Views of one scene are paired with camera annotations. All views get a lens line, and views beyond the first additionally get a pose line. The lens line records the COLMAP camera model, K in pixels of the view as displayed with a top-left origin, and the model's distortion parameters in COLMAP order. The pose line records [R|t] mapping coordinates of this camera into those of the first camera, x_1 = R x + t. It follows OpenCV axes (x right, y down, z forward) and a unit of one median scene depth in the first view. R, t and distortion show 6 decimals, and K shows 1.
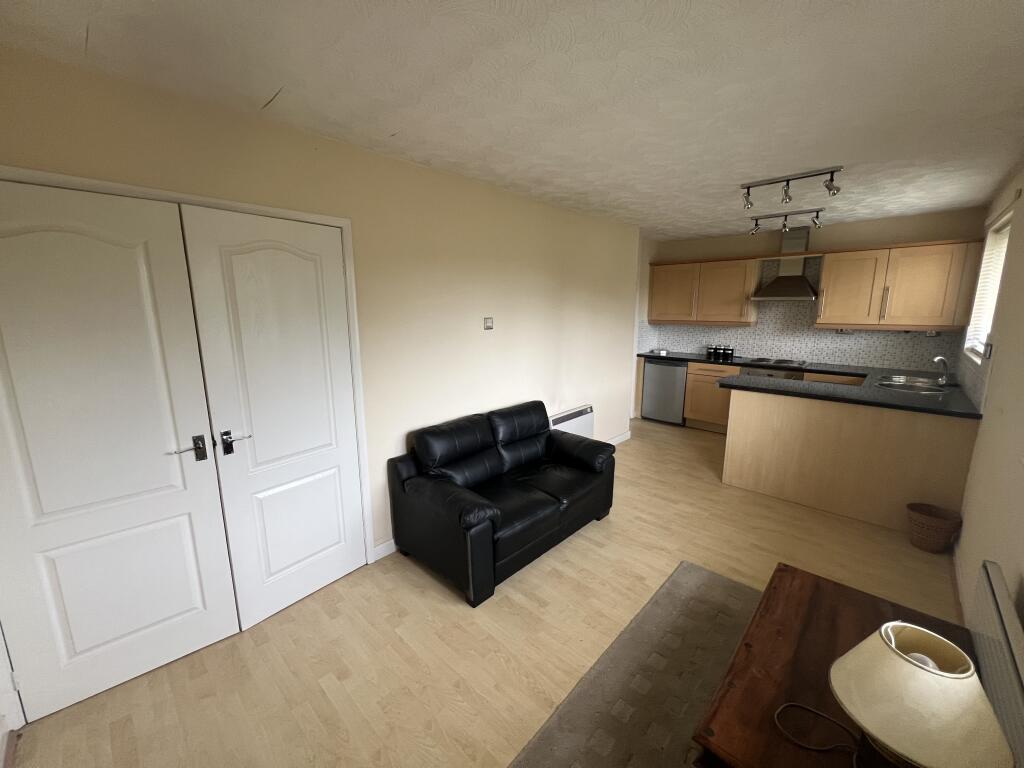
lens RADIAL K [[409.2, 0, 508.7], [0, 409.2, 382.2], [0, 0, 1]] dist [-0.001016, 0.000234]
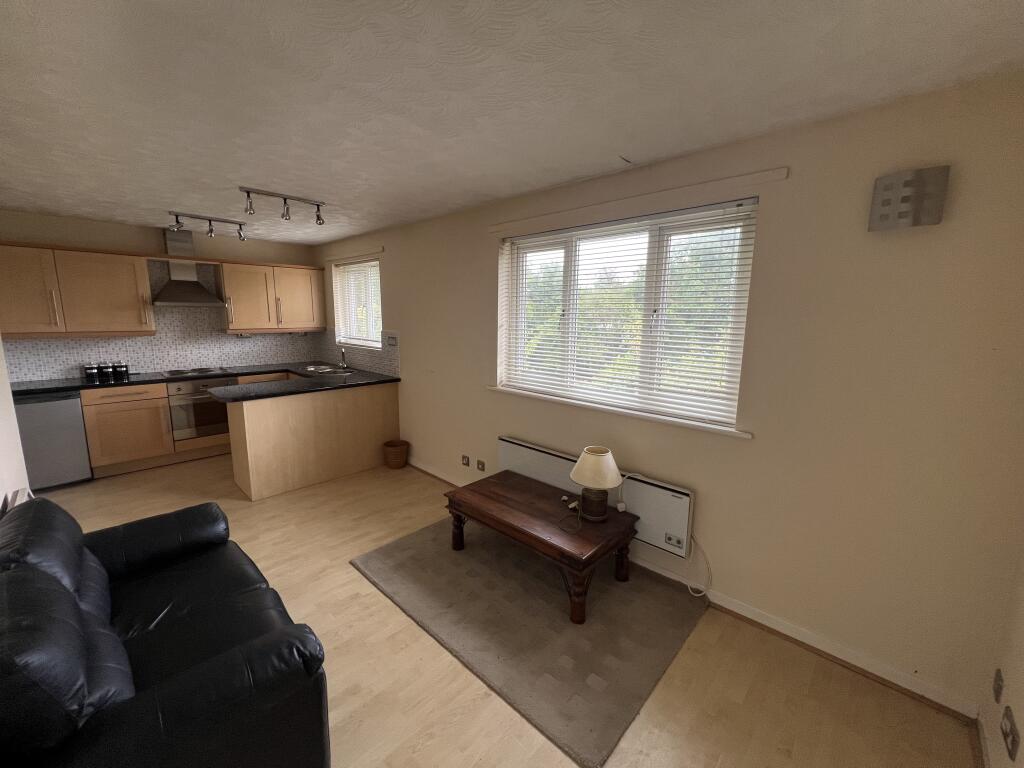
lens RADIAL K [[410.9, 0, 510.0], [0, 410.9, 381.2], [0, 0, 1]] dist [-0.000331, 0.000390]
pose [[-0.001348, -0.157747, 0.987479, -0.334879], [0.172595, 0.972623, 0.155610, -0.060781], [-0.984992, 0.170644, 0.025915, 0.322191]]
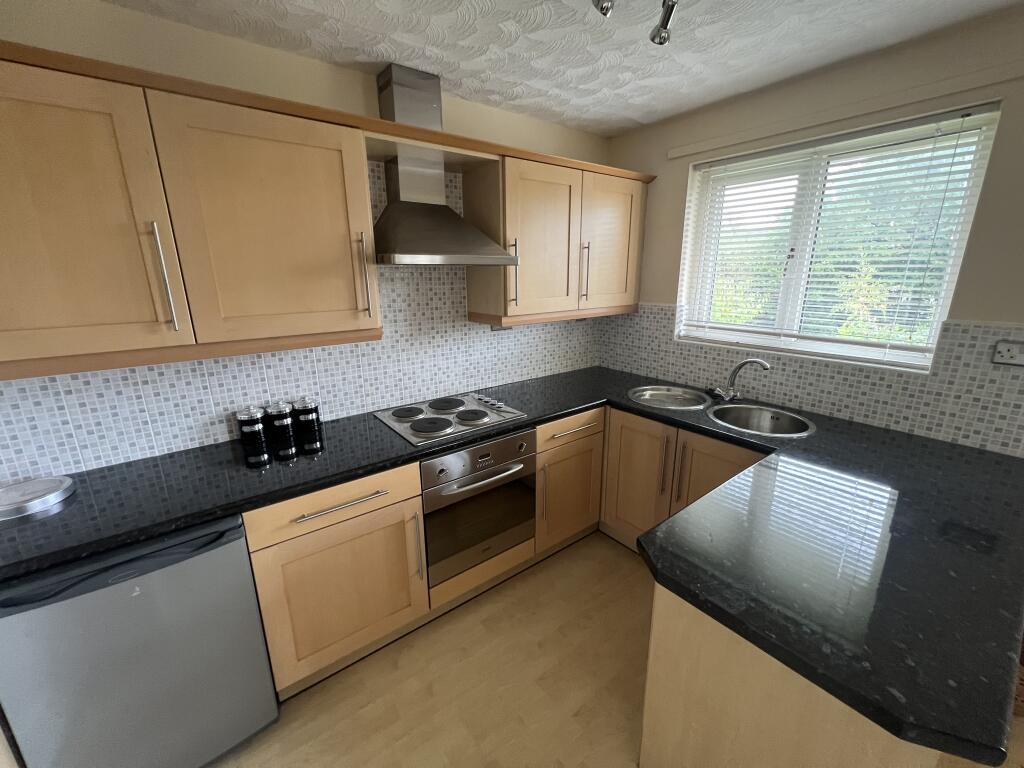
lens RADIAL K [[410.9, 0, 510.0], [0, 410.9, 381.2], [0, 0, 1]] dist [-0.000331, 0.000390]
pose [[0.153632, -0.247704, 0.956577, 0.320222], [0.189996, 0.957411, 0.217406, -0.193047], [-0.969690, 0.148346, 0.194151, 1.015147]]
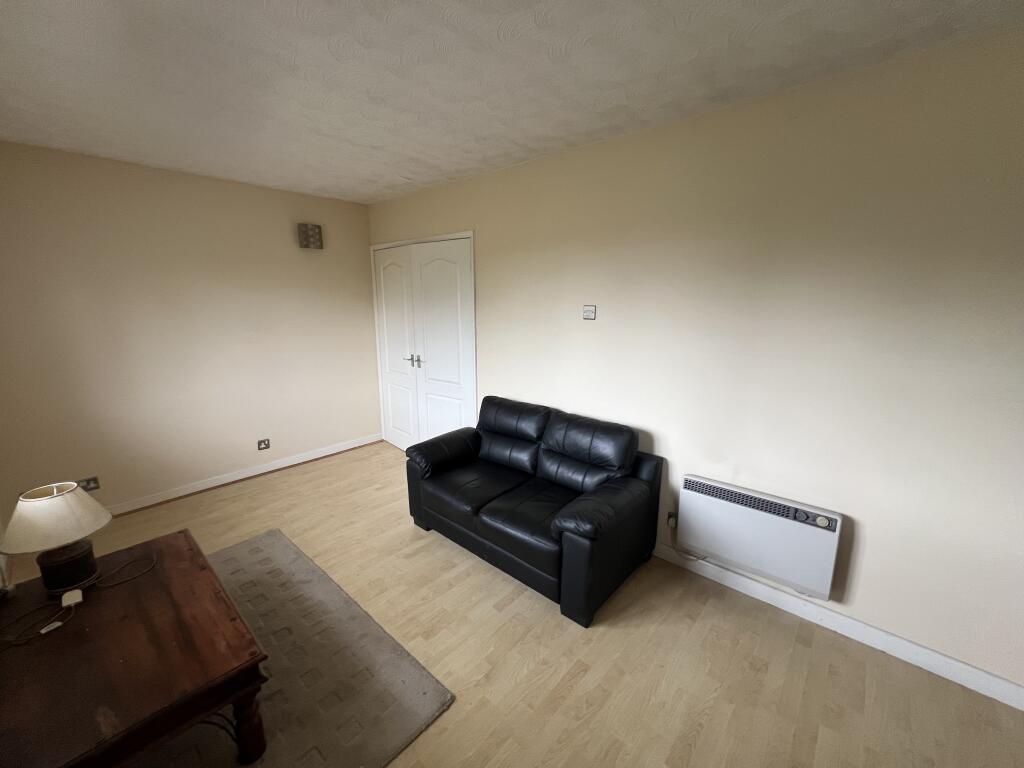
lens RADIAL K [[410.9, 0, 510.0], [0, 410.9, 381.2], [0, 0, 1]] dist [-0.000331, 0.000390]
pose [[0.031629, 0.202135, -0.978847, 0.609754], [-0.184872, 0.963622, 0.193017, -0.106778], [0.982253, 0.174856, 0.067848, 0.615944]]
